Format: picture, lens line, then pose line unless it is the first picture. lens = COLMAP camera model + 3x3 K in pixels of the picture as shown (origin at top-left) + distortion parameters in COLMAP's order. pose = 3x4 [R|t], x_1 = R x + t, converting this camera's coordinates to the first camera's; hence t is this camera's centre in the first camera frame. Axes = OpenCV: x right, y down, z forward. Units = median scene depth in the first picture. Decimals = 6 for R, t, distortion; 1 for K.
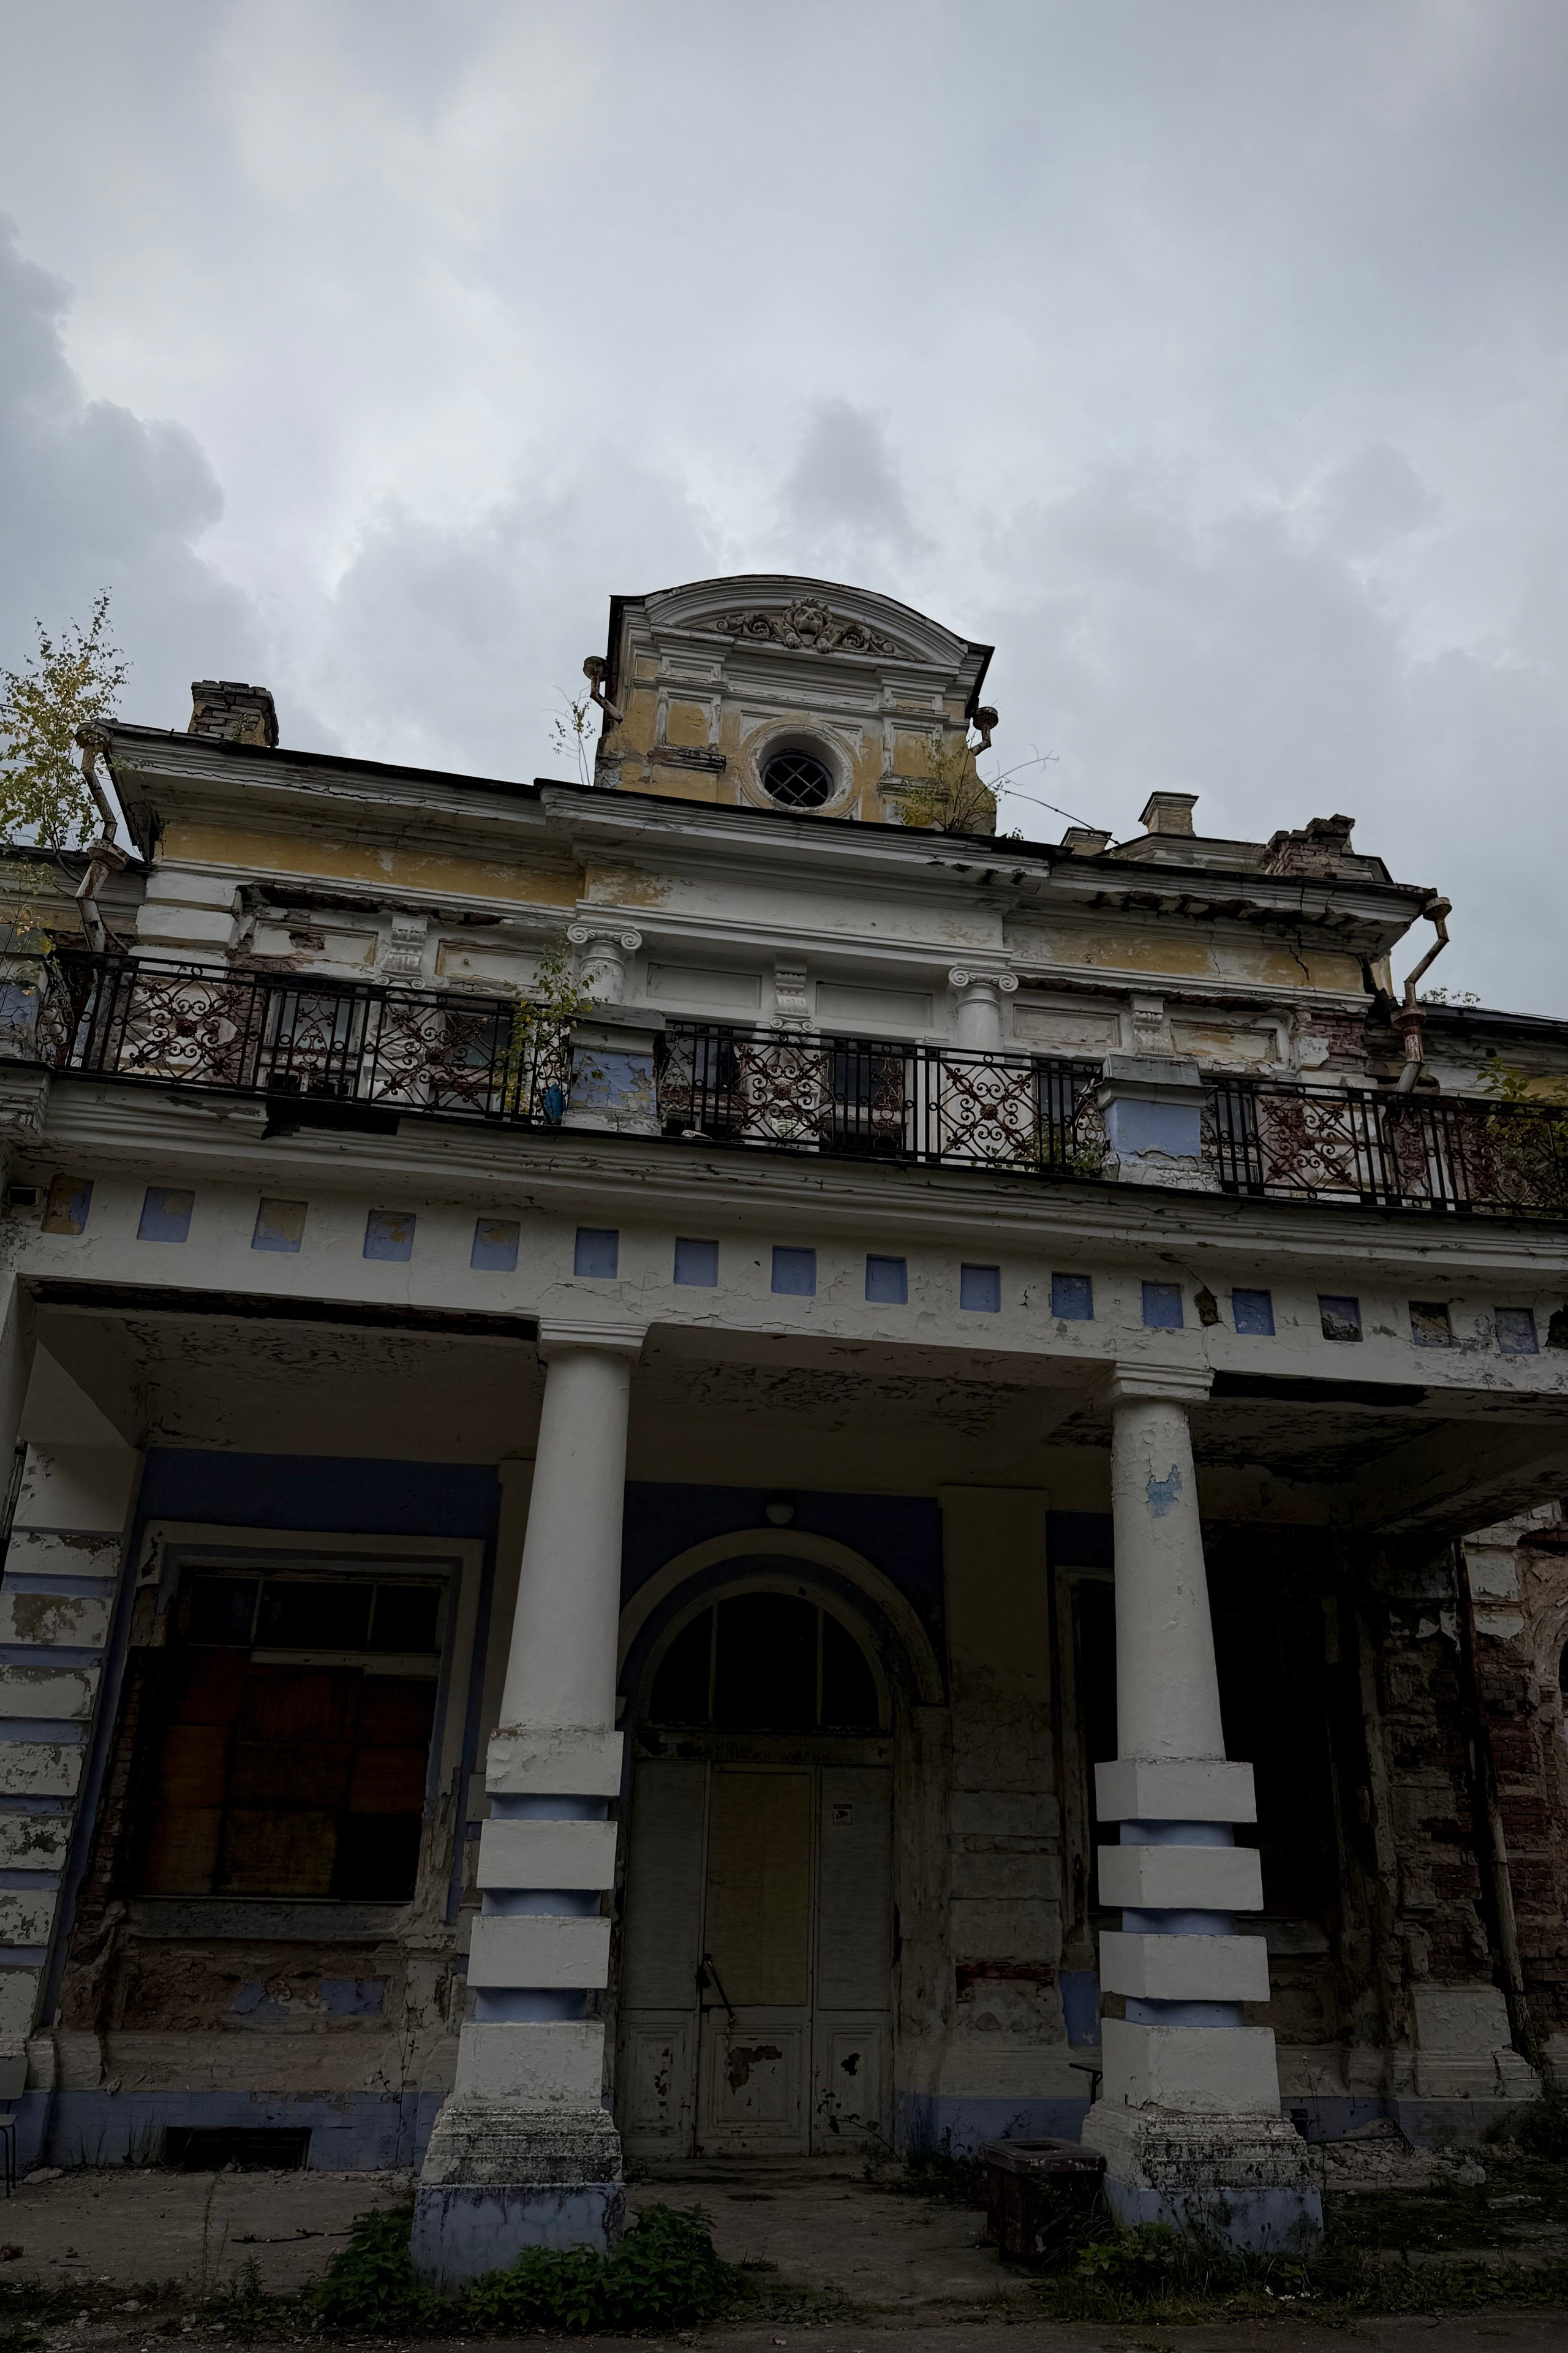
lens RADIAL K [[1655.7, 0, 827.6], [0, 1655.7, 1185.1], [0, 0, 1]] dist [0.095665, -0.134772]
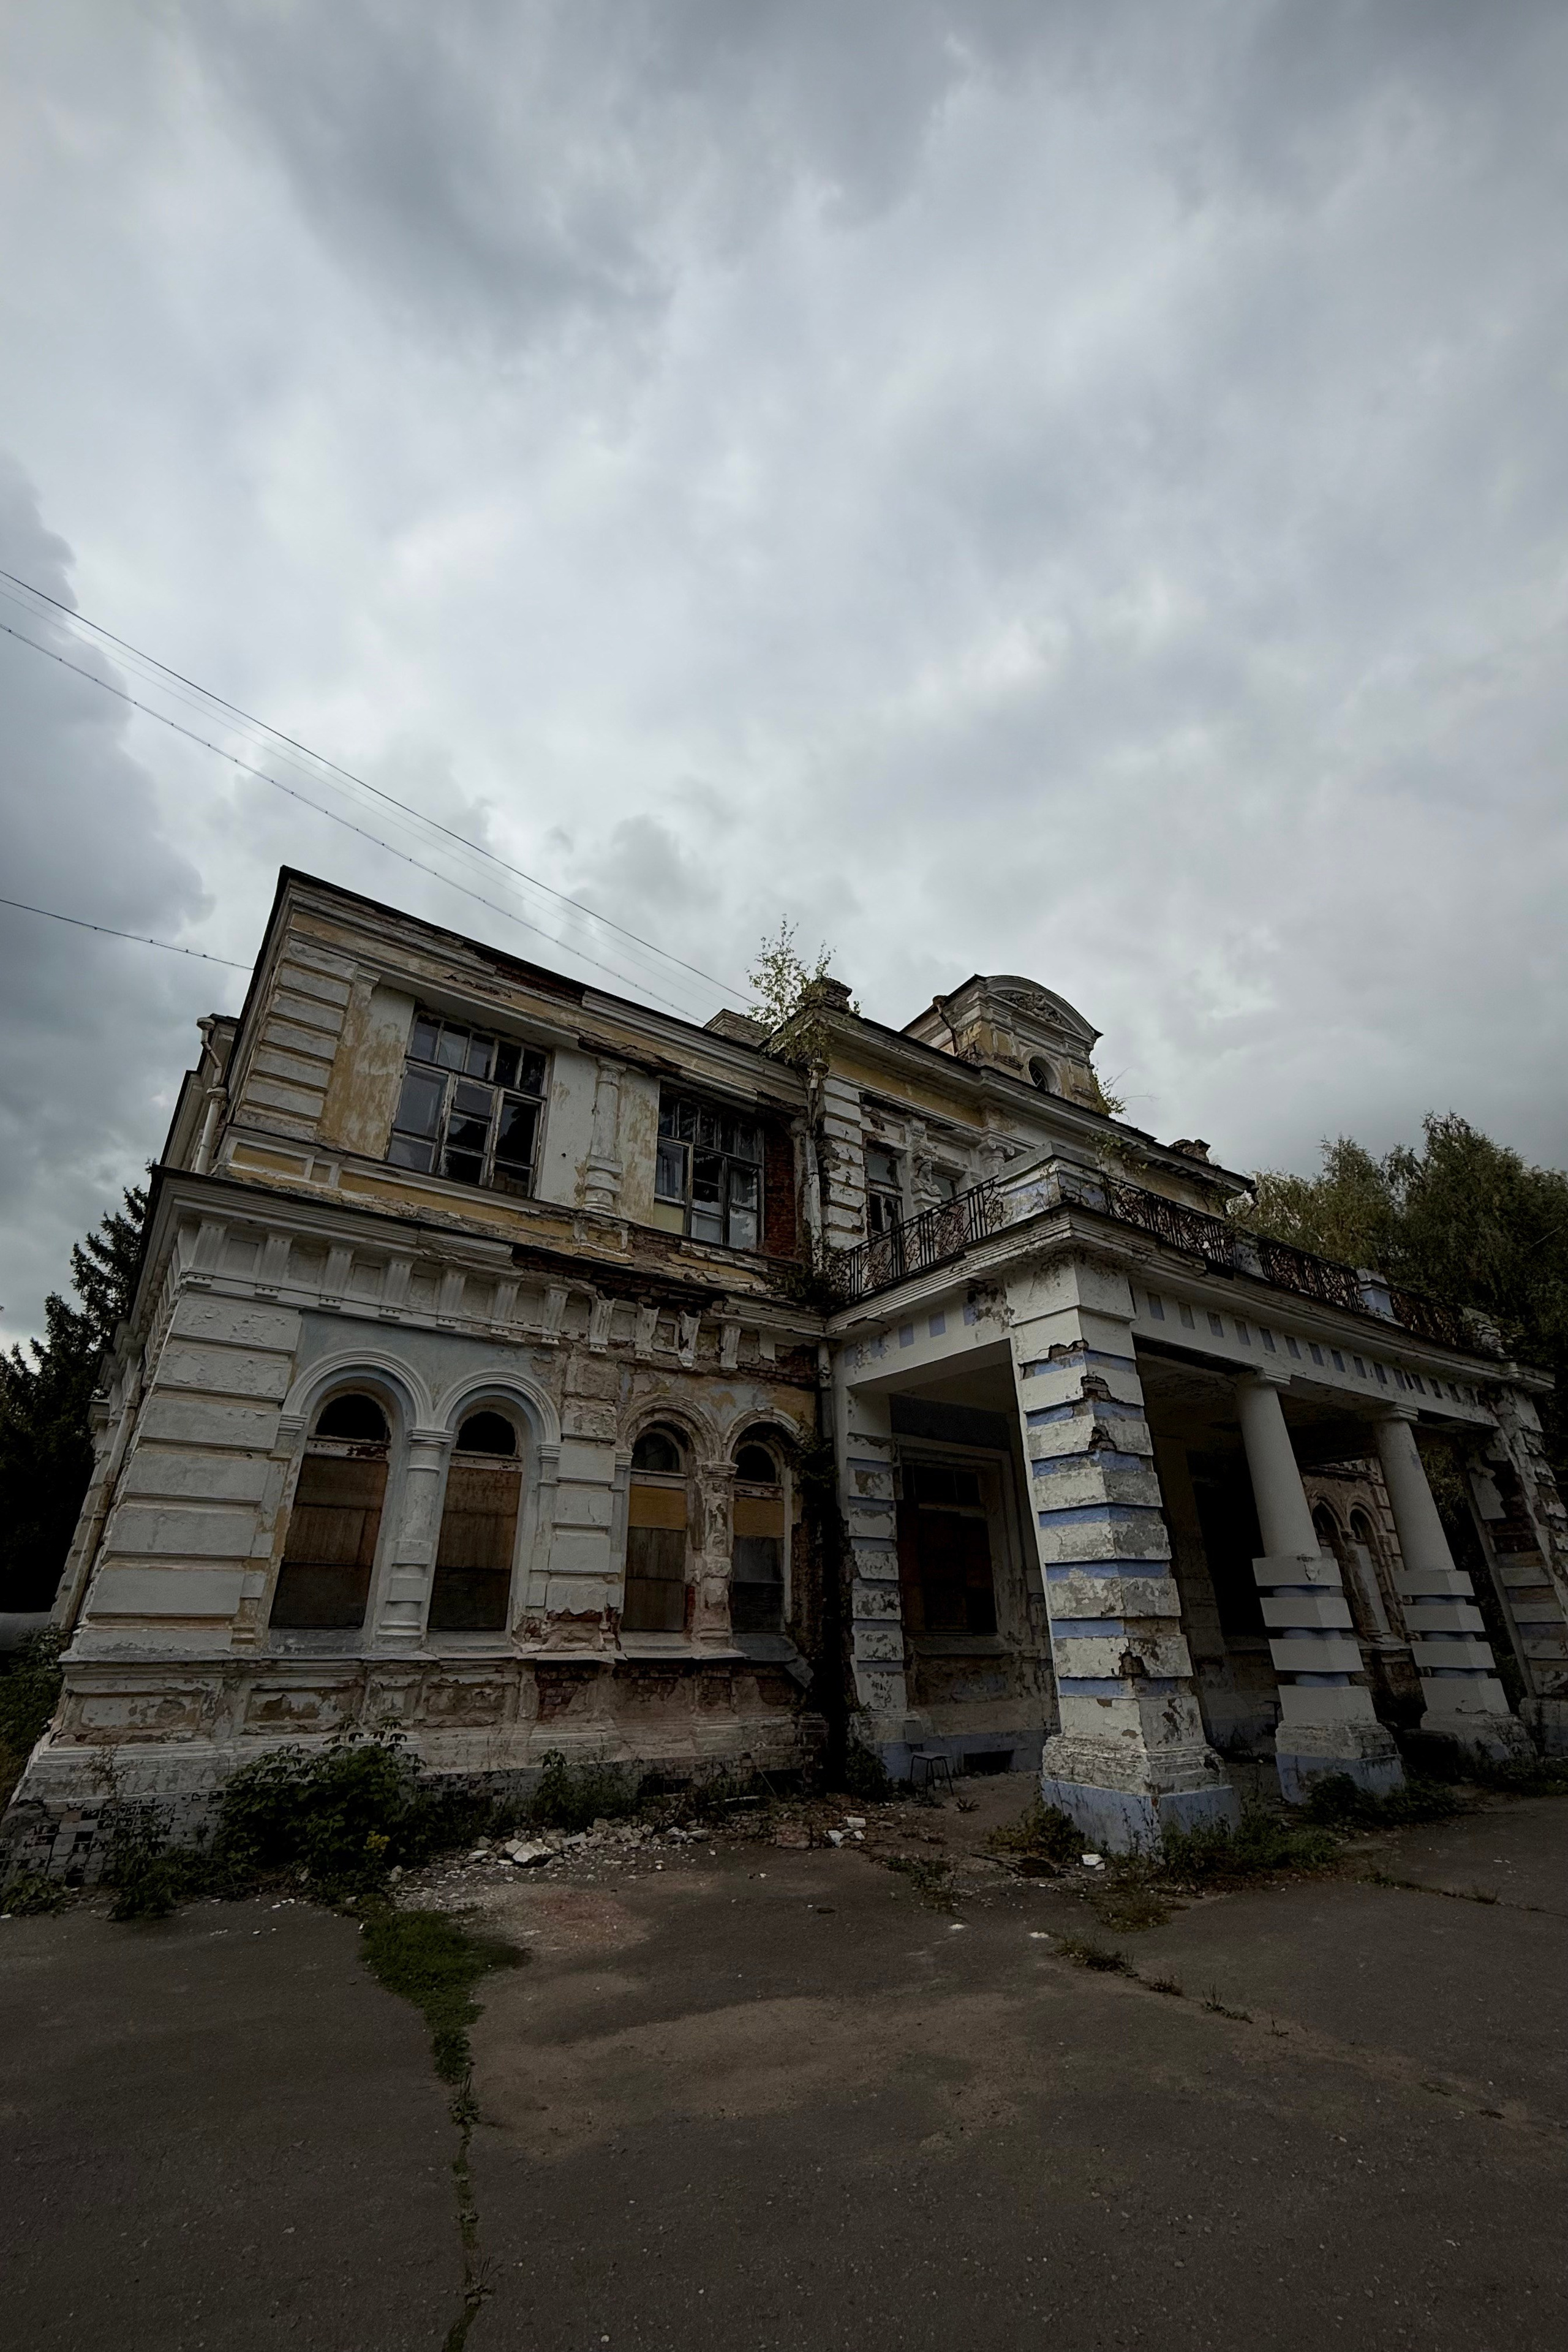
lens RADIAL K [[935.2, 0, 752.7], [0, 935.2, 1172.9], [0, 0, 1]] dist [0.001599, -0.000437]
pose [[0.918500, 0.159076, 0.362011, -0.951712], [-0.143381, 0.987188, -0.070005, 0.005018], [-0.368509, 0.012394, 0.929541, 0.063336]]
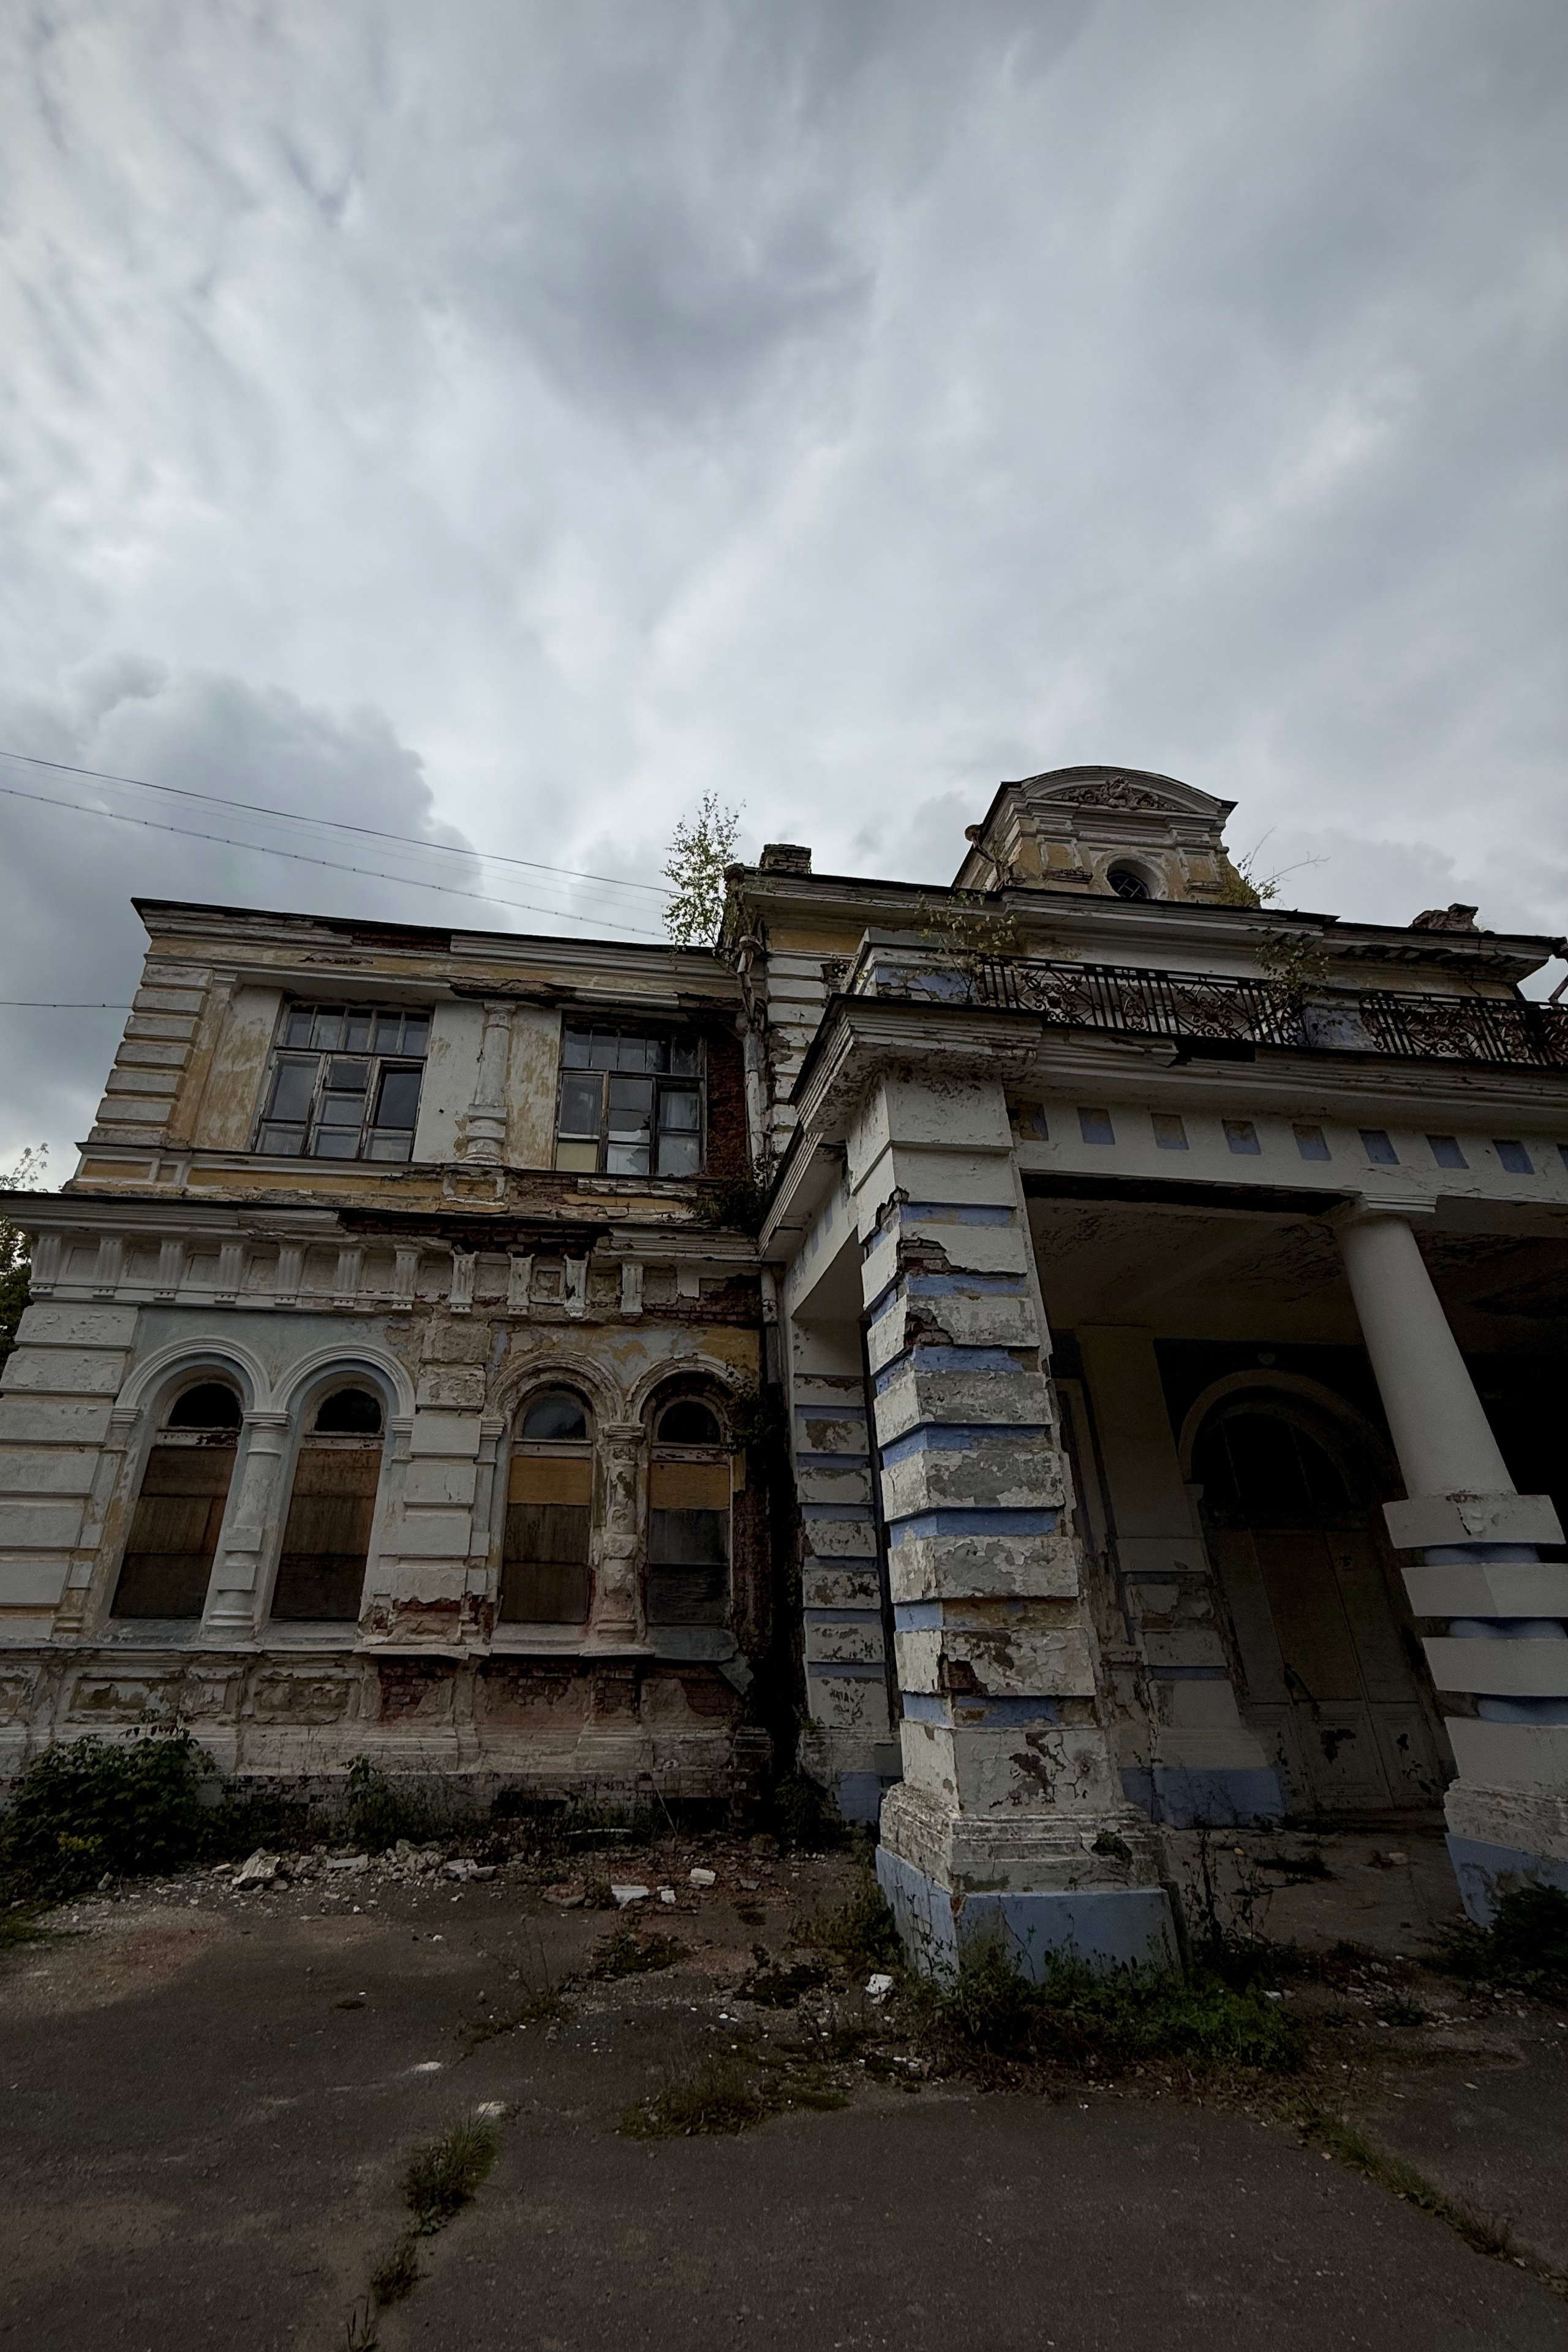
lens RADIAL K [[935.1, 0, 686.2], [0, 935.1, 1171.7], [0, 0, 1]] dist [0.000487, -0.000437]
pose [[0.997698, -0.040540, -0.054354, -0.499055], [0.037992, 0.998166, -0.047120, 0.056956], [0.056164, 0.044947, 0.997409, 0.155247]]
